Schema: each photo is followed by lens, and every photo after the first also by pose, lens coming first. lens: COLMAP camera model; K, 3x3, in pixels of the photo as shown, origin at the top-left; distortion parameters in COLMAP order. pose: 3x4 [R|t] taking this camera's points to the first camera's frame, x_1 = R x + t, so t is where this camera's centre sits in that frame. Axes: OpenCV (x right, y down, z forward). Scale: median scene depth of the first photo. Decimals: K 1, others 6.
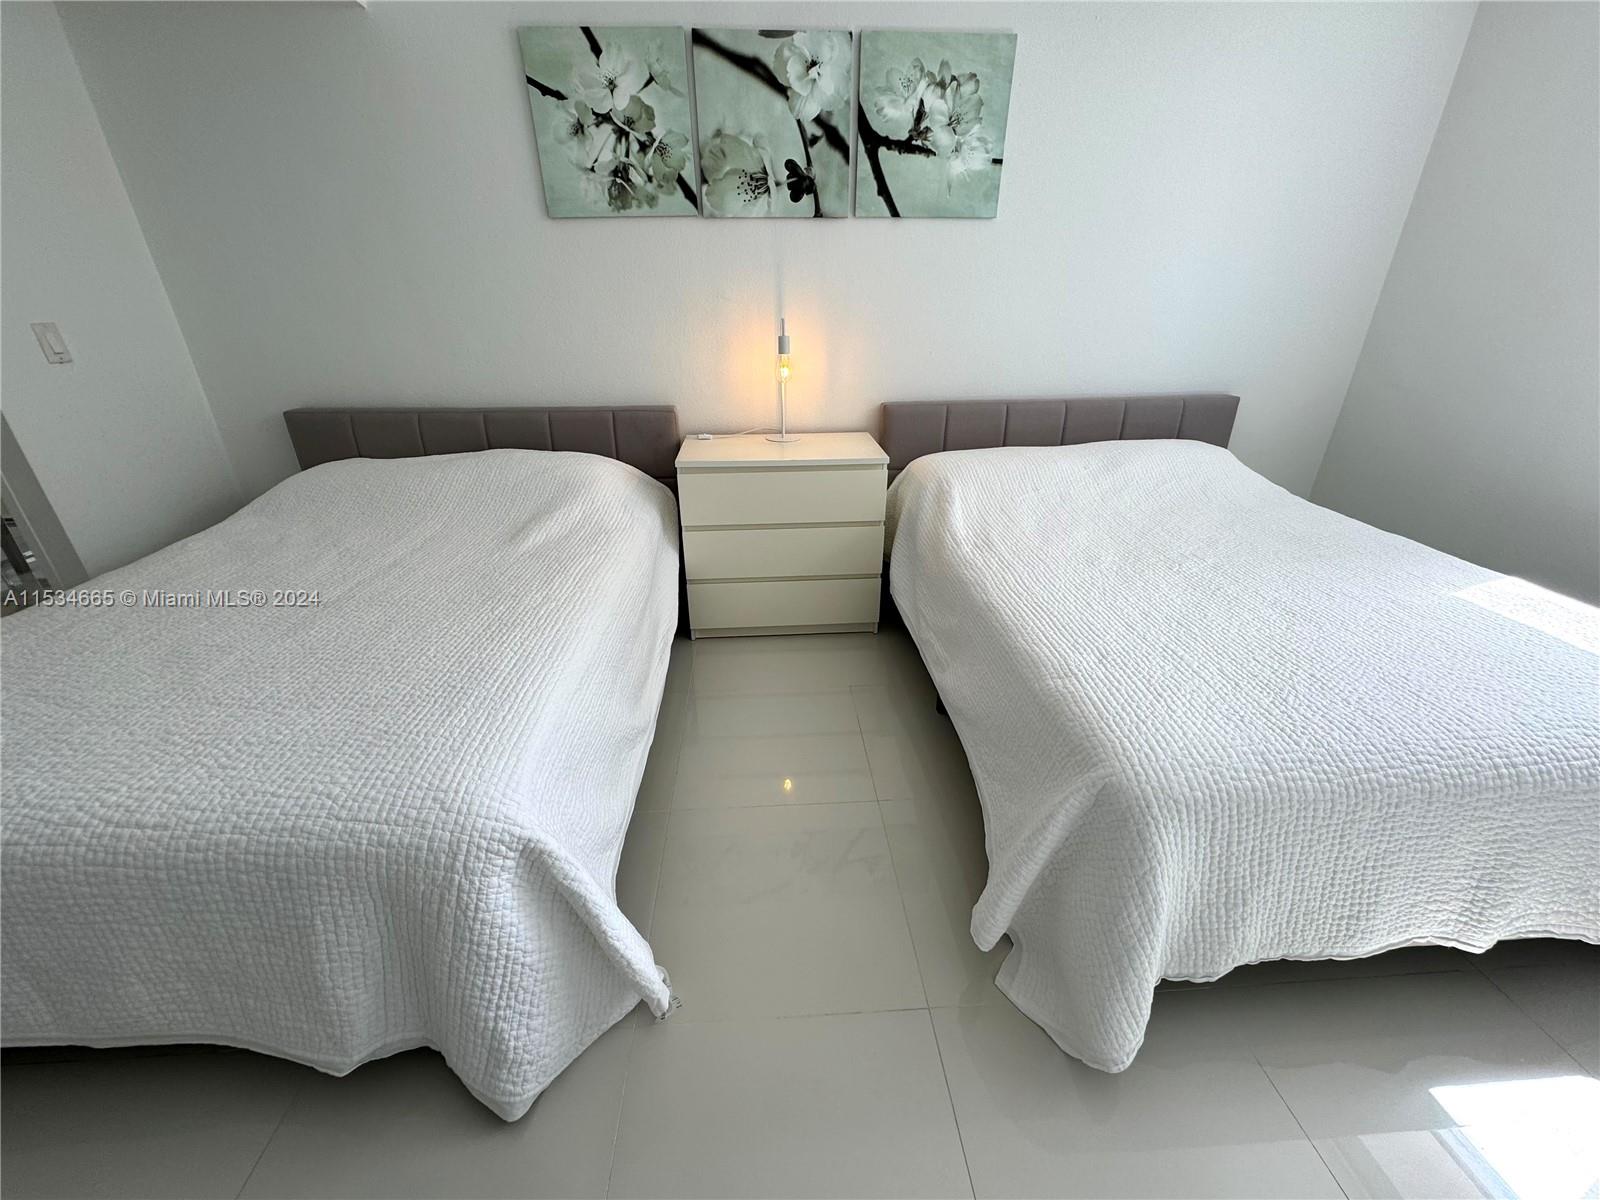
lens RADIAL K [[641.8, 0, 800.0], [0, 641.8, 600.0], [0, 0, 1]] dist [-0.001086, -0.000375]
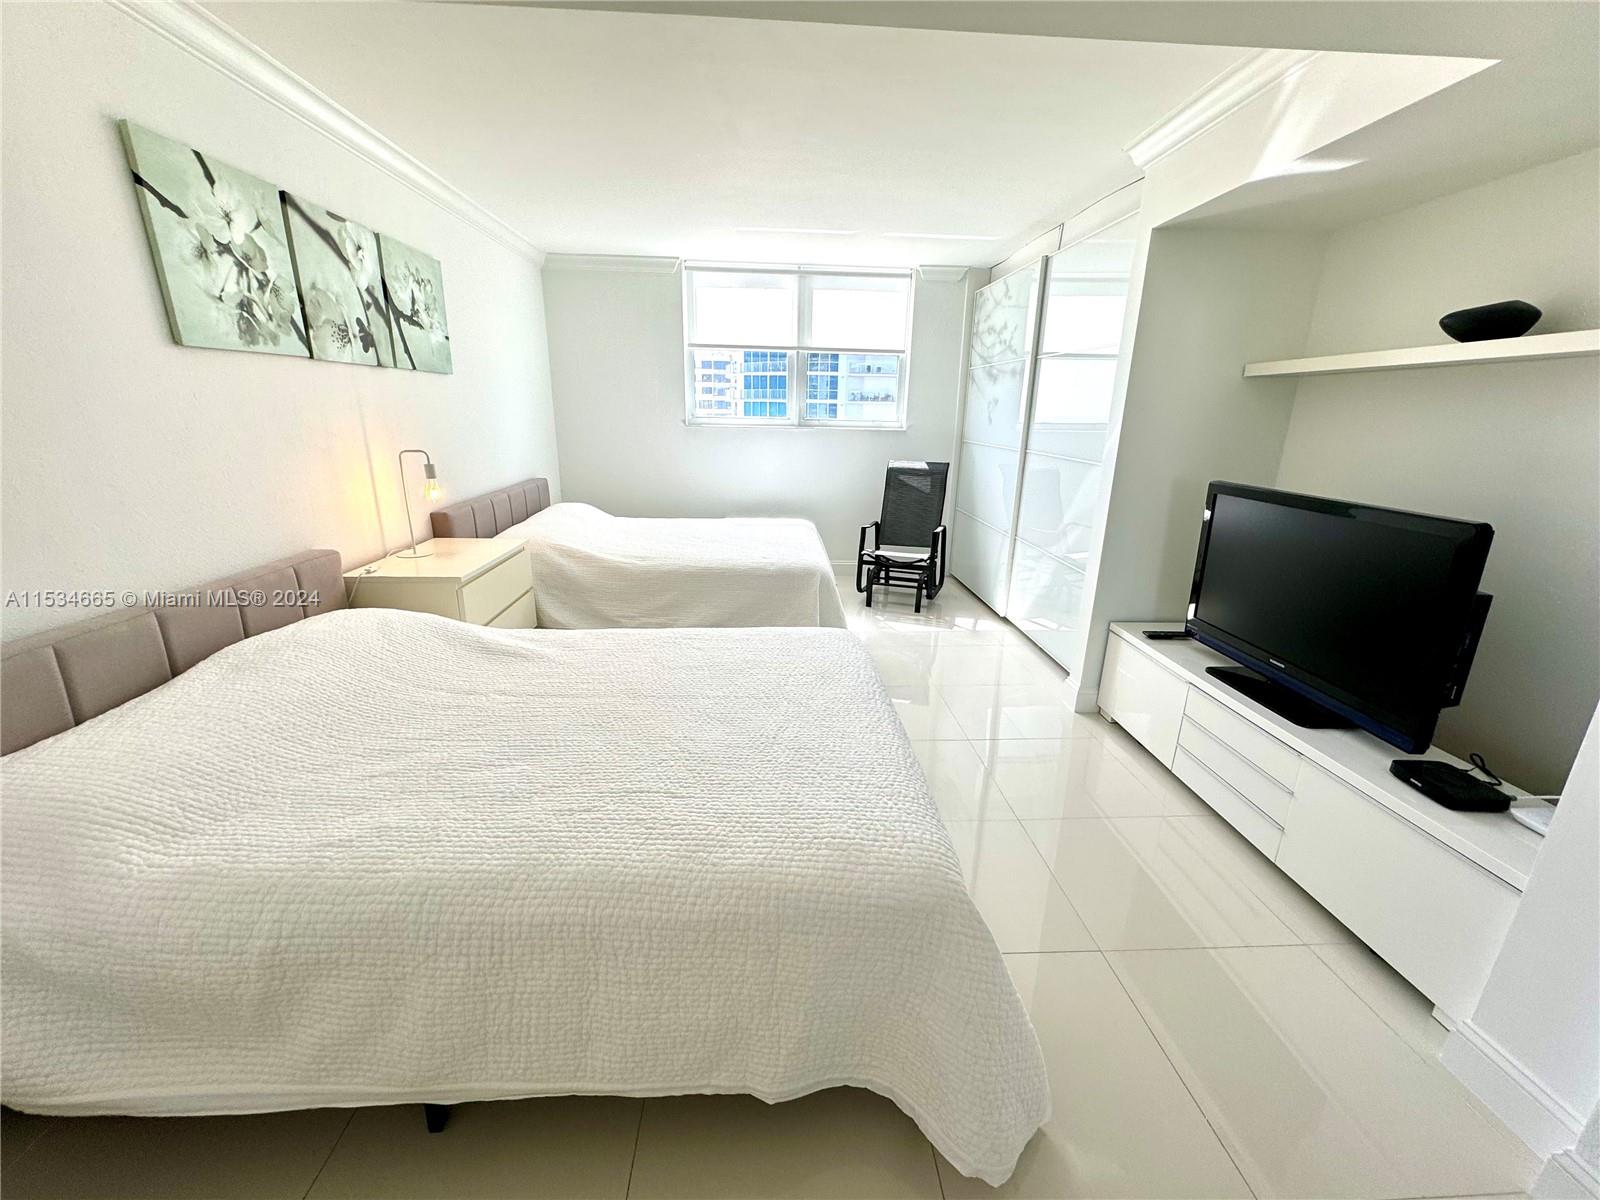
lens RADIAL K [[641.8, 0, 800.0], [0, 641.8, 600.0], [0, 0, 1]] dist [-0.001086, -0.000375]
pose [[0.005071, -0.281172, 0.959644, -1.262965], [0.410361, 0.875716, 0.254412, -0.224067], [-0.911909, 0.392510, 0.119823, 0.357503]]
